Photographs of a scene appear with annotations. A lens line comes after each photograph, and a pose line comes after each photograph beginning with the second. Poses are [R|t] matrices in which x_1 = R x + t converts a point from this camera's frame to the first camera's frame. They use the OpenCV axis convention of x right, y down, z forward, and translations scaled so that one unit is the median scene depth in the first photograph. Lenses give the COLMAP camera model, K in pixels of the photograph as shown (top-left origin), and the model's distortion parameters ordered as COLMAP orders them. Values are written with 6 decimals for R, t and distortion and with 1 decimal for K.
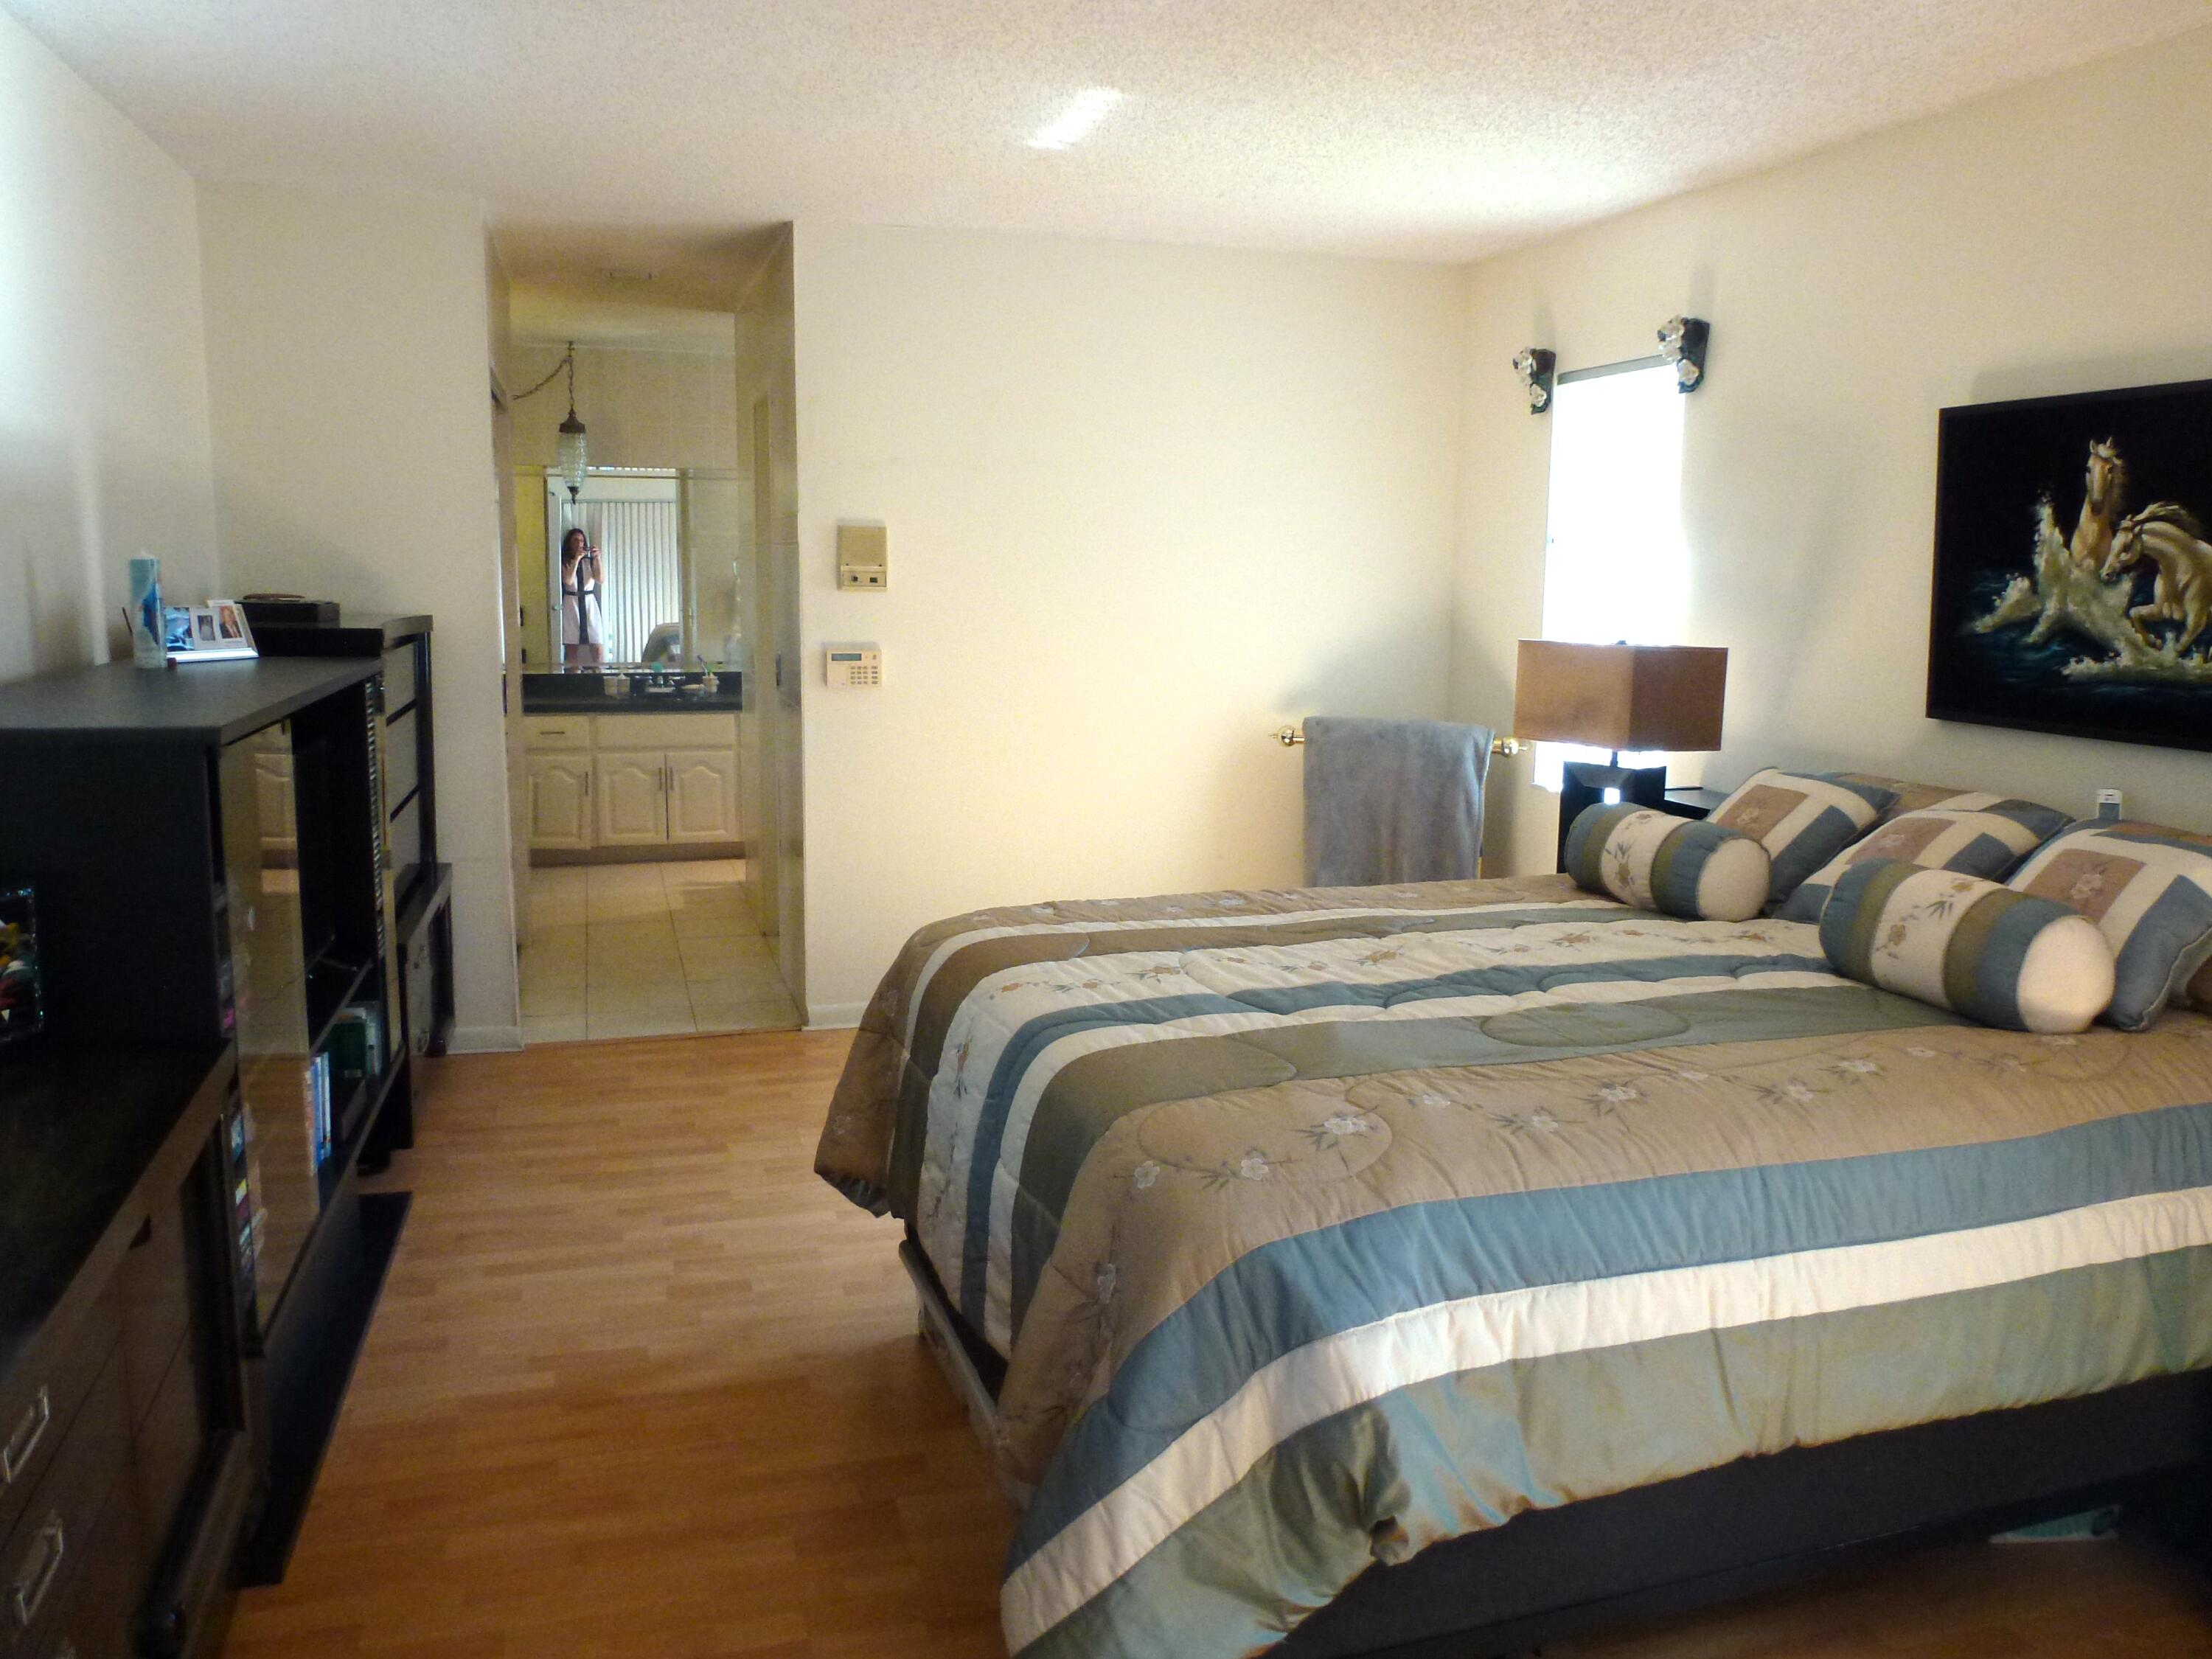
lens RADIAL K [[1638.0, 0, 1106.0], [0, 1638.0, 829.5], [0, 0, 1]] dist [-0.075870, 0.028824]
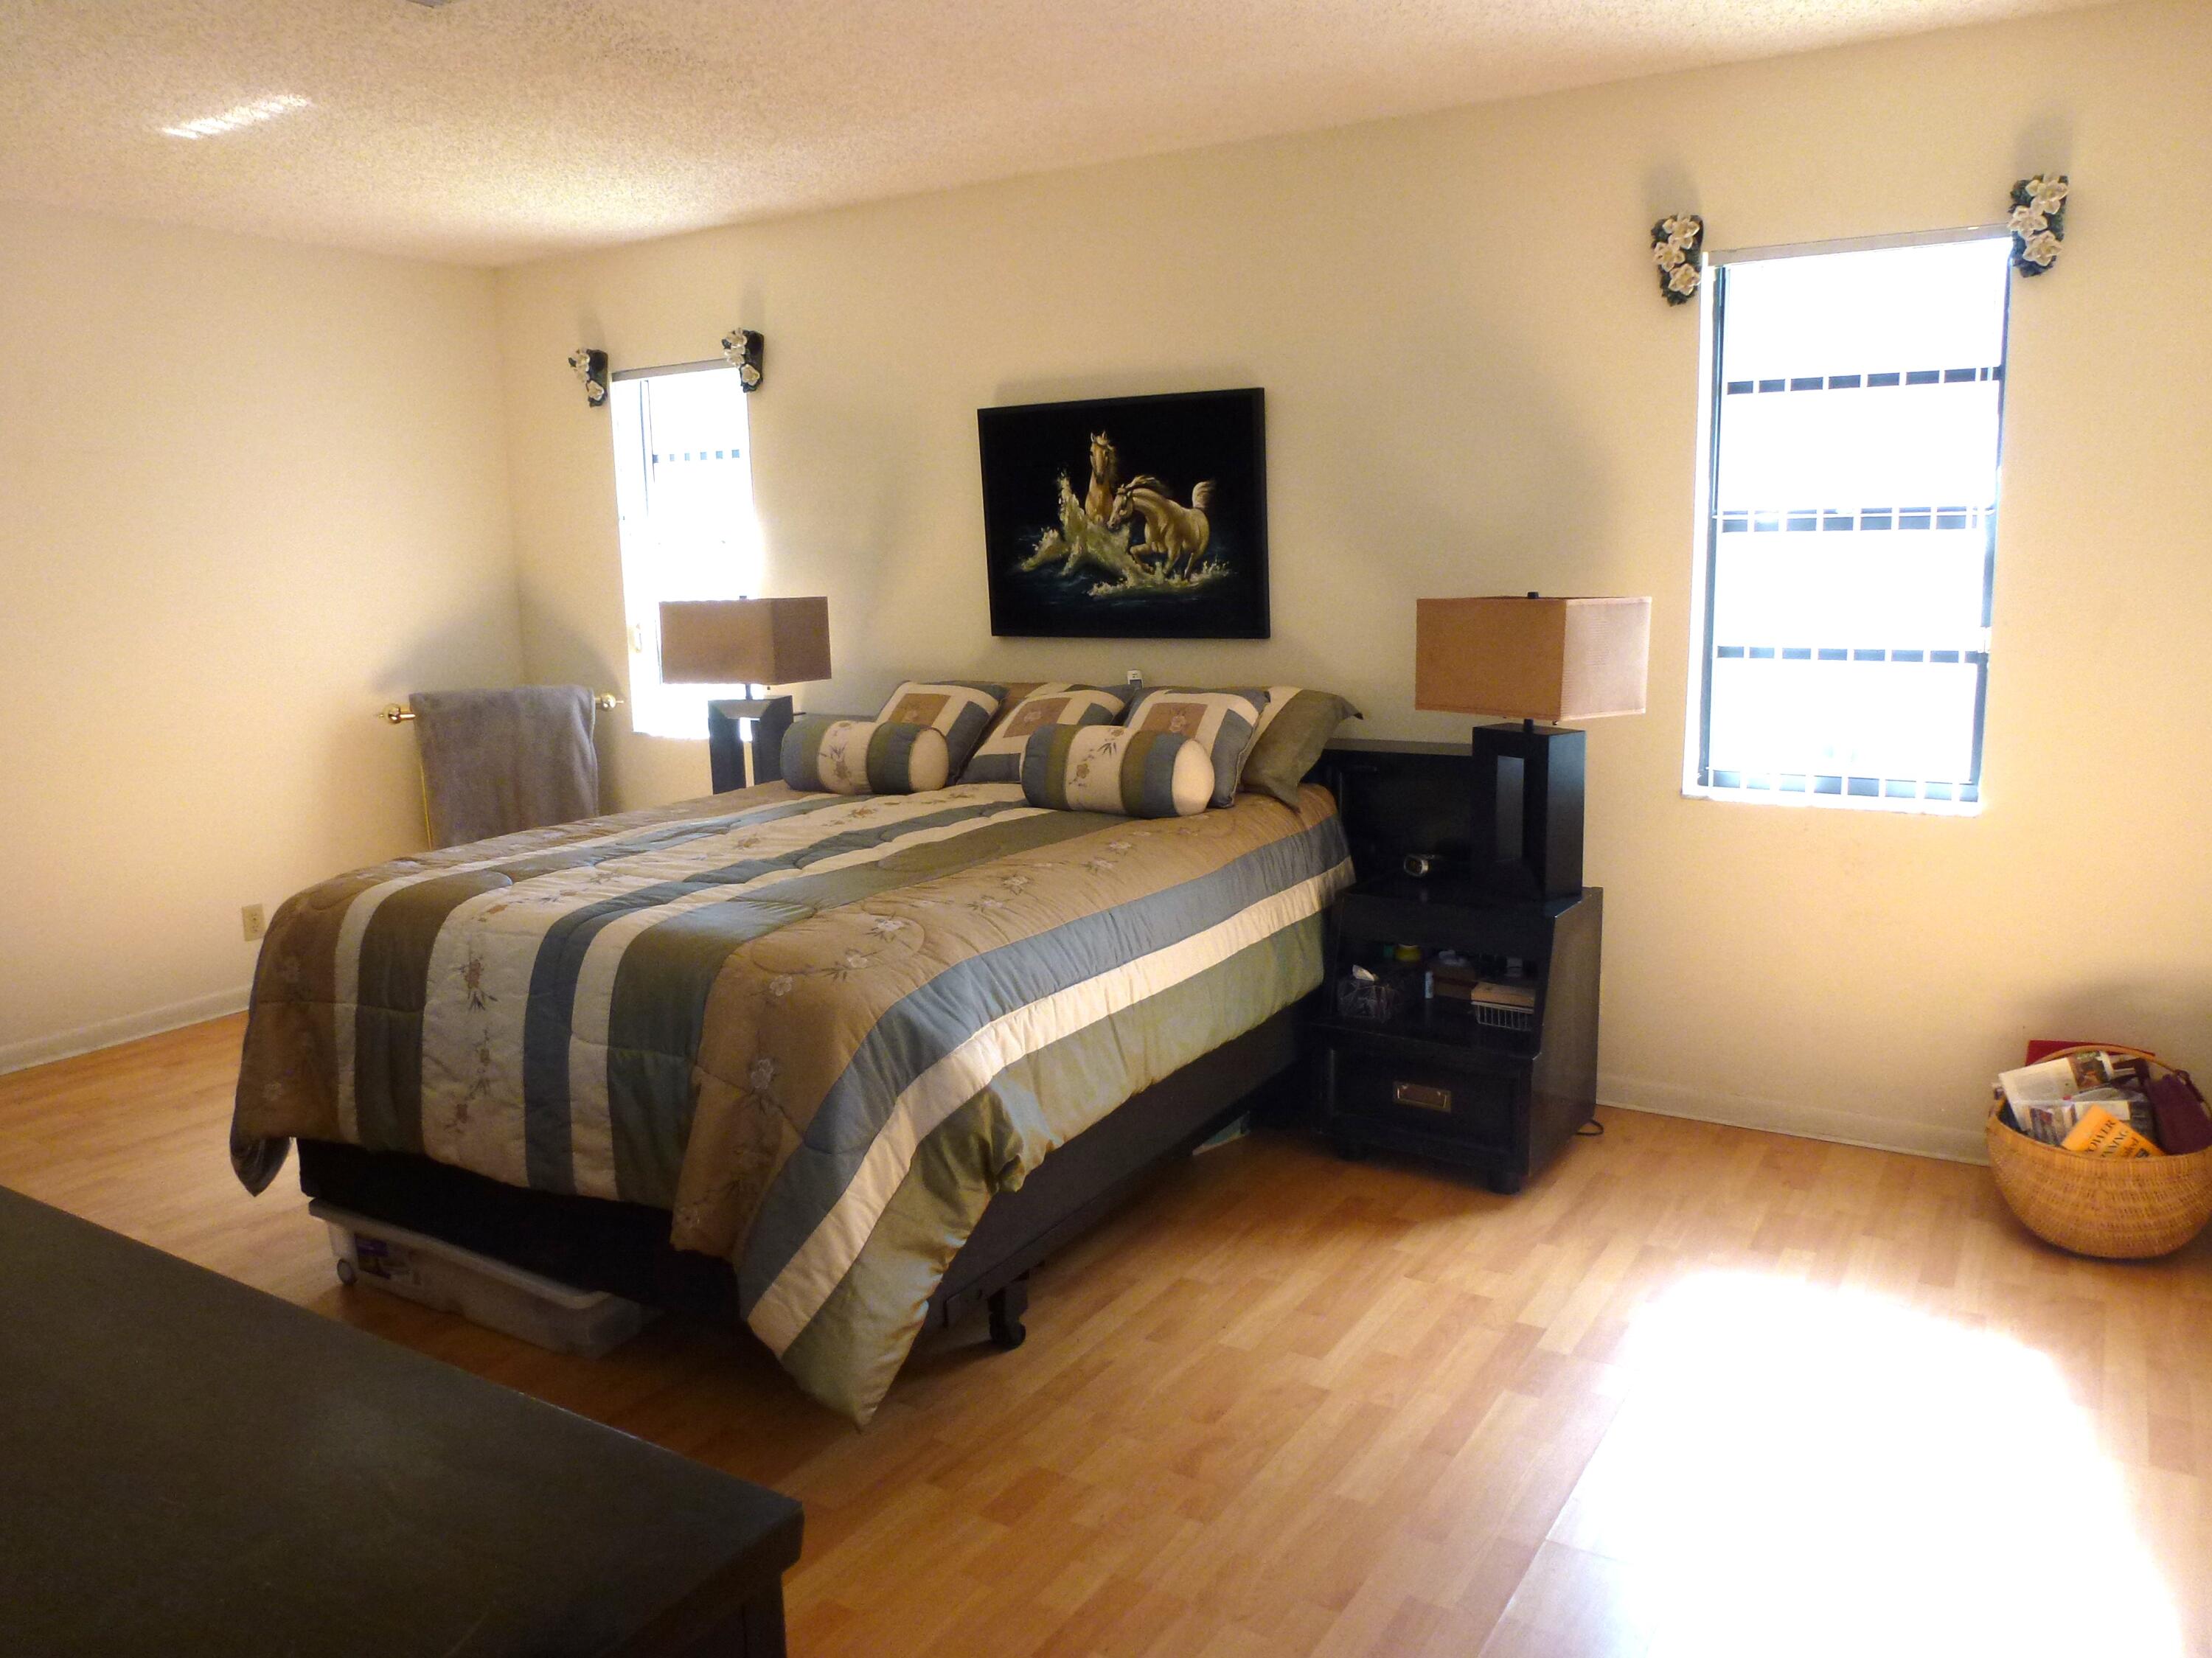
lens RADIAL K [[1637.9, 0, 1106.0], [0, 1637.9, 829.0], [0, 0, 1]] dist [-0.075870, 0.028824]
pose [[0.744521, -0.142026, 0.652317, -0.460956], [0.135418, 0.988924, 0.060756, 0.028674], [-0.653721, 0.043101, 0.755507, -0.140358]]
